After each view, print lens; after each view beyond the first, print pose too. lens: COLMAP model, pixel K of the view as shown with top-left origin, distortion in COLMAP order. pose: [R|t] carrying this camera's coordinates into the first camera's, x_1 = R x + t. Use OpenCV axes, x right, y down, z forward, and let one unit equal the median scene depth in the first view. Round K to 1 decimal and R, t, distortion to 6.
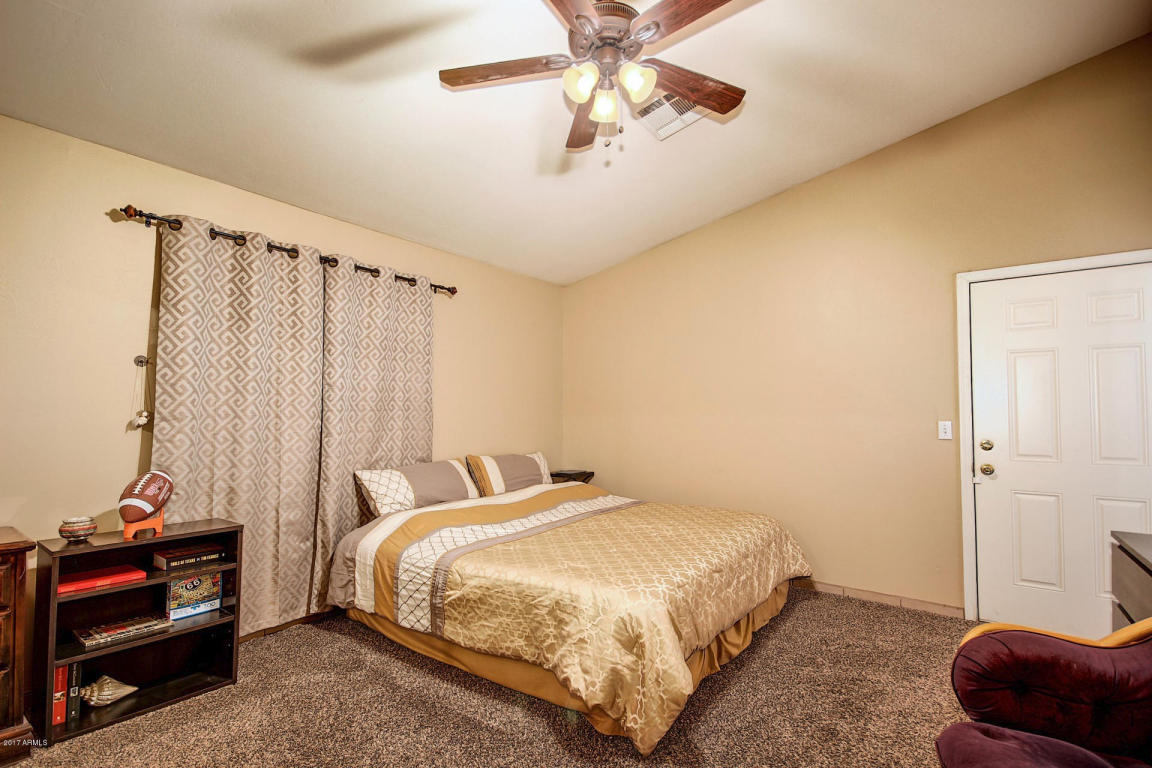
lens RADIAL K [[535.0, 0, 577.0], [0, 535.0, 397.9], [0, 0, 1]] dist [0.021011, -0.020480]
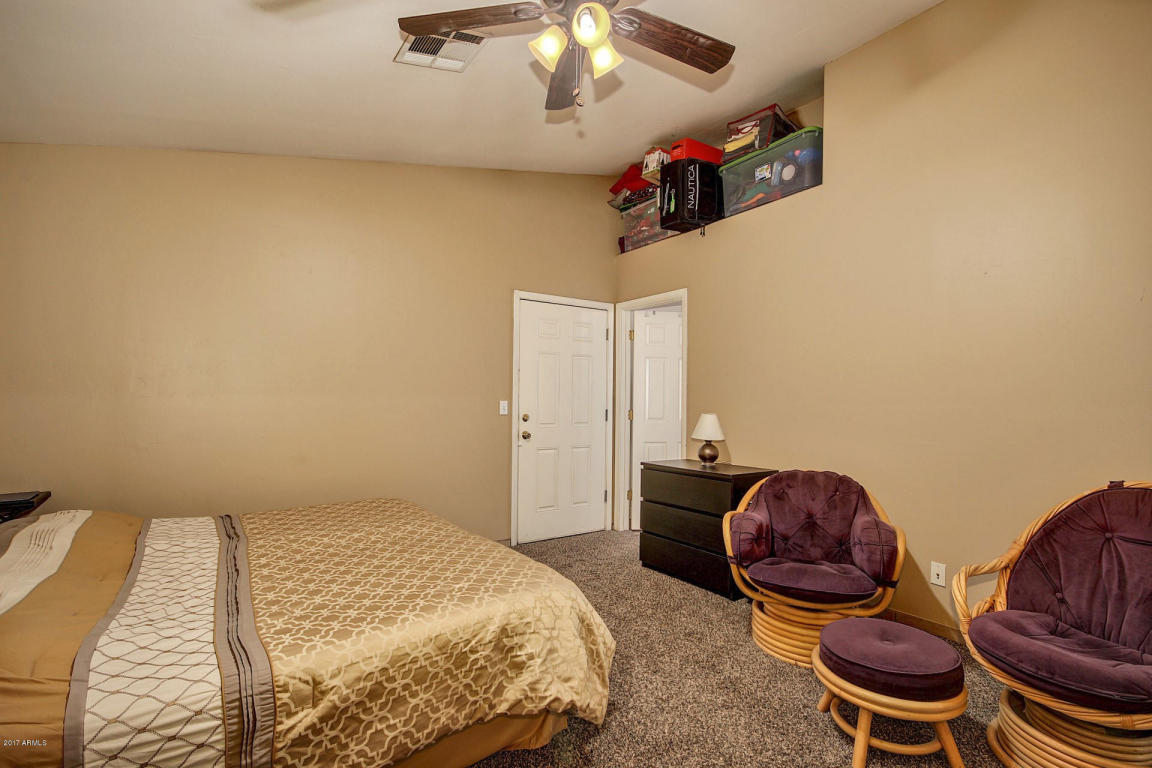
lens RADIAL K [[535.0, 0, 577.0], [0, 535.0, 397.9], [0, 0, 1]] dist [0.021011, -0.020480]
pose [[0.301540, 0.001359, 0.953452, -0.689563], [-0.043918, 0.998957, 0.012466, 0.016806], [-0.952441, -0.045632, 0.301286, 0.595592]]
